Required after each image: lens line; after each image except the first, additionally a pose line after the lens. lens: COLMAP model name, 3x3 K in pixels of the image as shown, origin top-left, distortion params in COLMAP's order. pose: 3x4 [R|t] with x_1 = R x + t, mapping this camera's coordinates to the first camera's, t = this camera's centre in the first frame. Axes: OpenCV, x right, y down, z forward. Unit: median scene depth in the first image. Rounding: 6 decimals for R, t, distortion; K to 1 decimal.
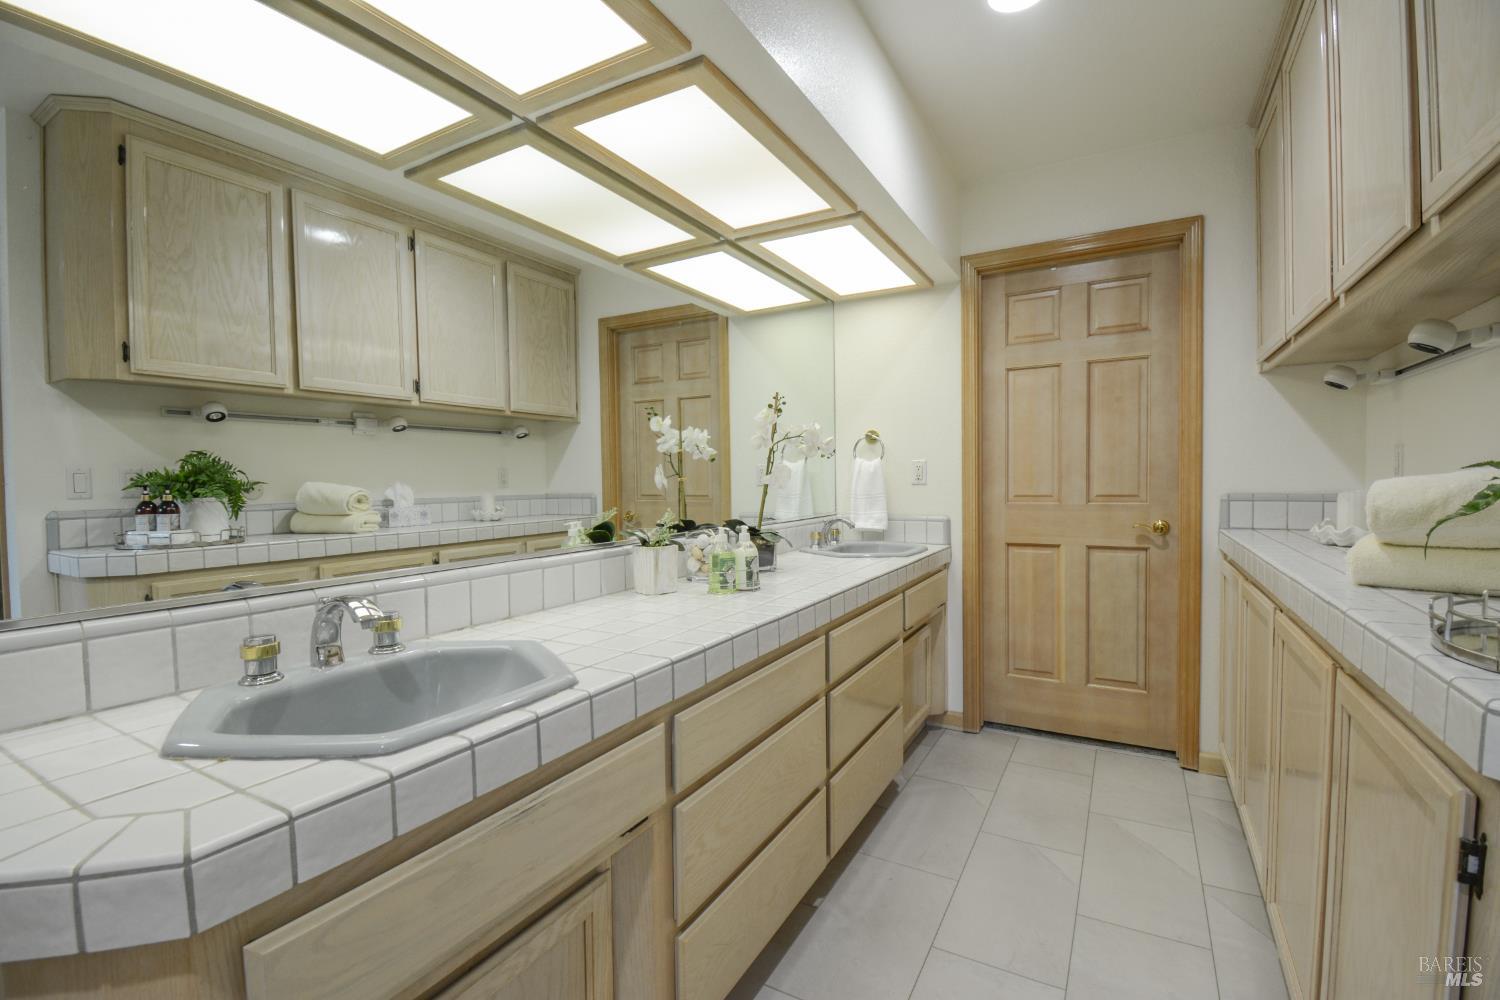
lens RADIAL K [[667.7, 0, 752.8], [0, 667.7, 505.2], [0, 0, 1]] dist [-0.007286, -0.012297]
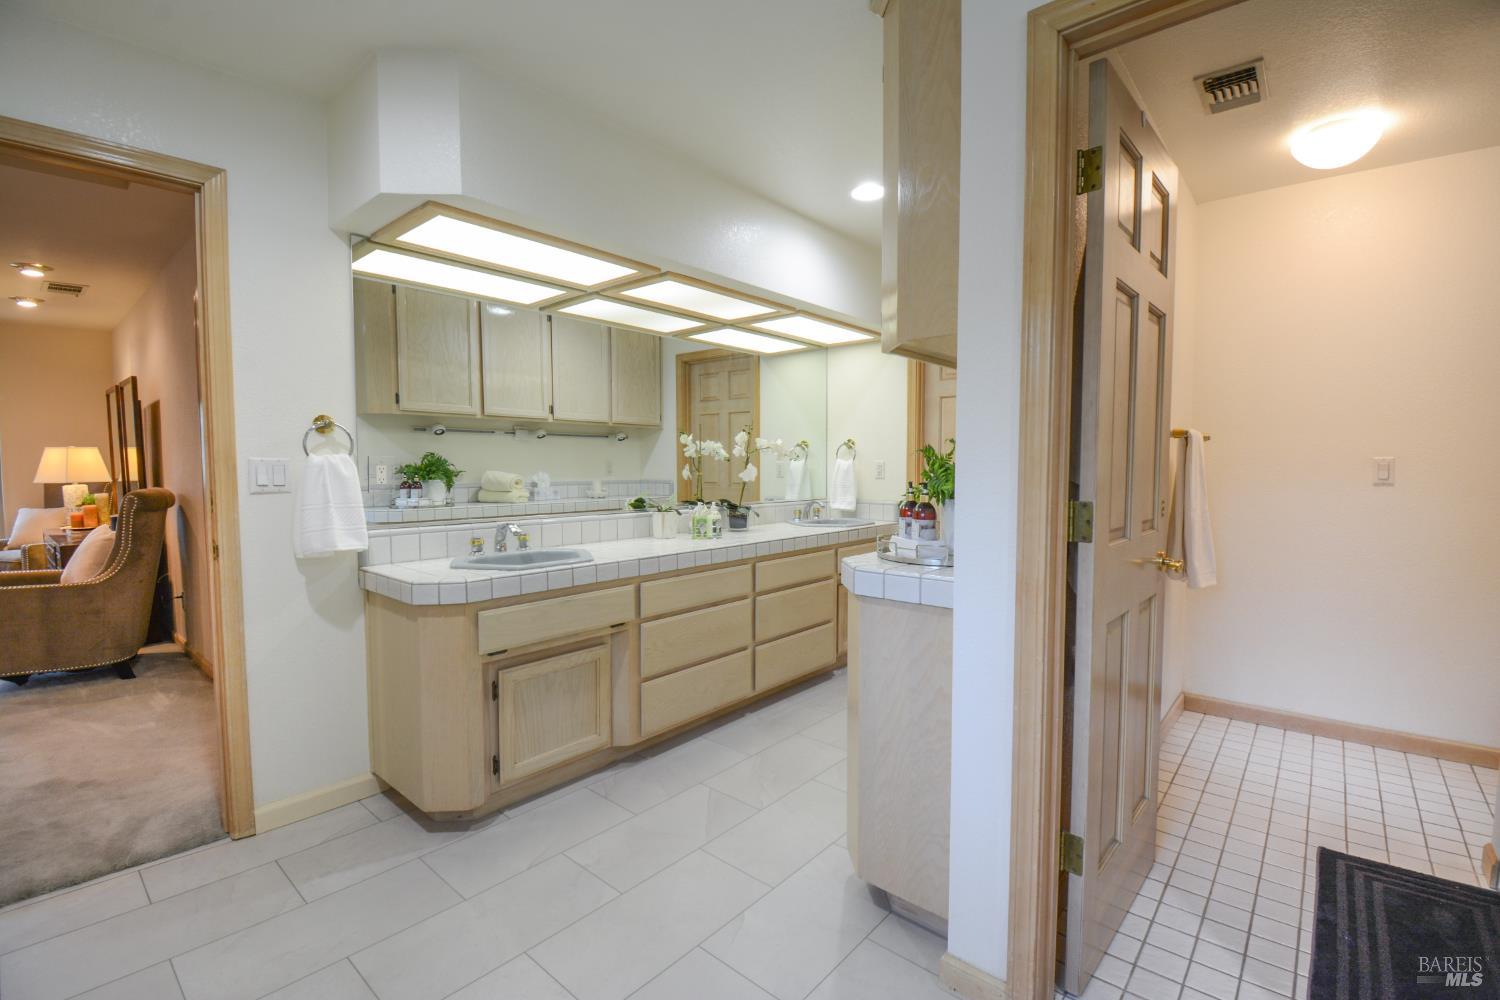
lens RADIAL K [[667.7, 0, 749.4], [0, 667.7, 507.7], [0, 0, 1]] dist [-0.007286, -0.012297]
pose [[0.978767, 0.025550, -0.203378, 0.333883], [-0.020349, 0.999411, 0.027626, -0.003215], [0.203964, -0.022901, 0.978711, -0.539115]]
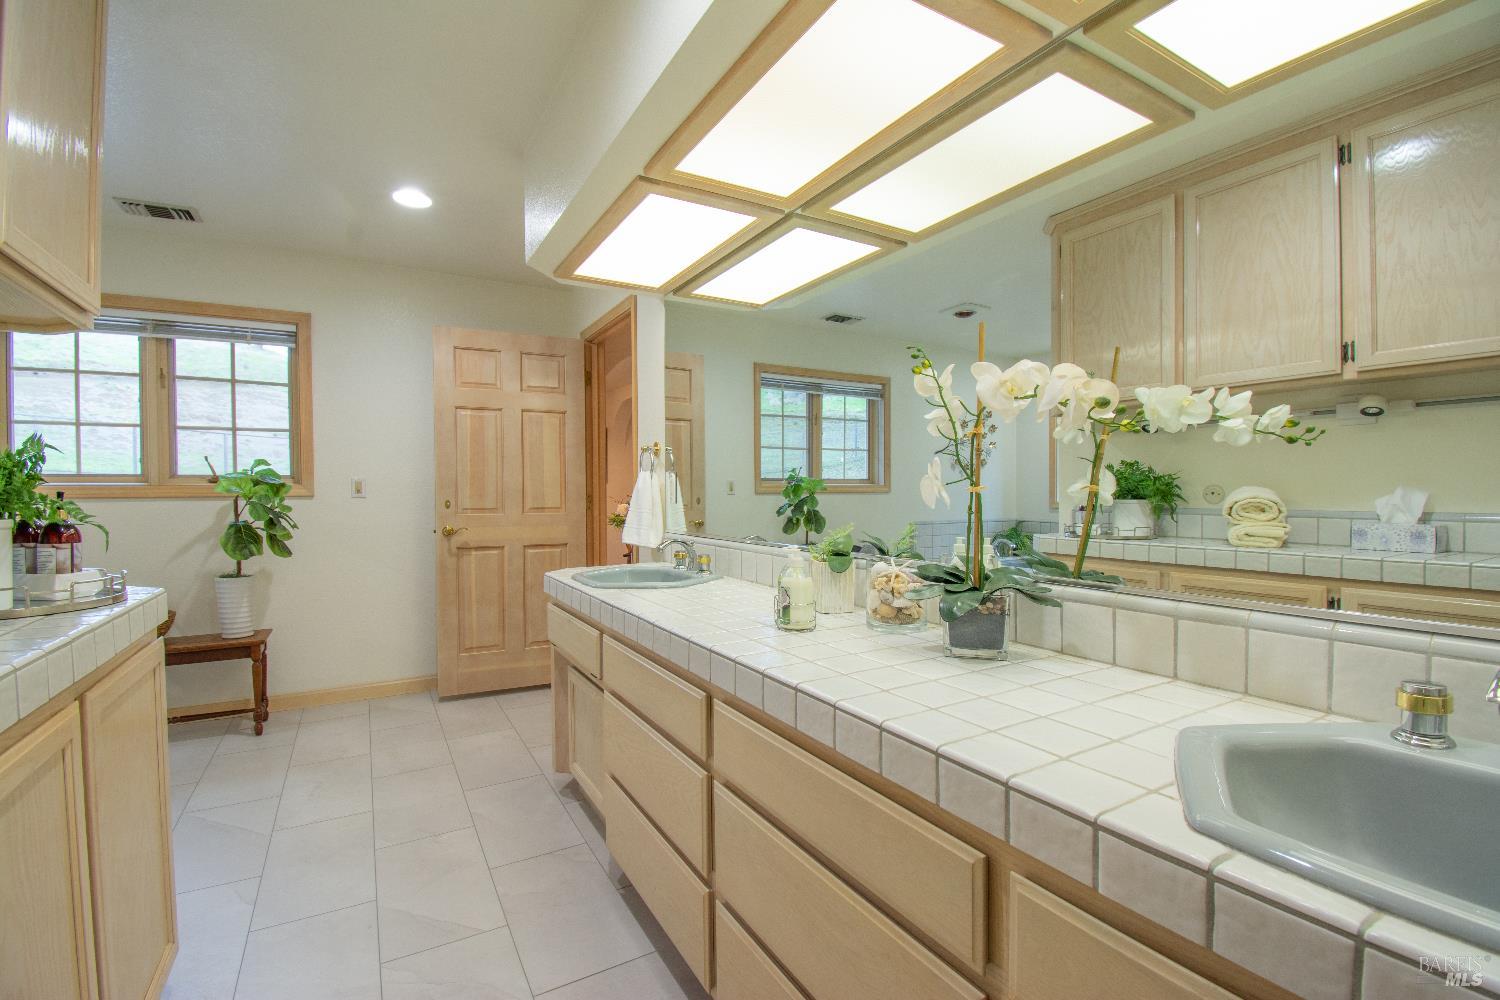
lens RADIAL K [[667.7, 0, 757.4], [0, 667.7, 504.0], [0, 0, 1]] dist [-0.007286, -0.012297]
pose [[-0.493540, 0.031378, -0.869157, 0.553273], [-0.022296, 0.998564, 0.048710, -0.050272], [0.869437, 0.043419, -0.492132, 1.077058]]
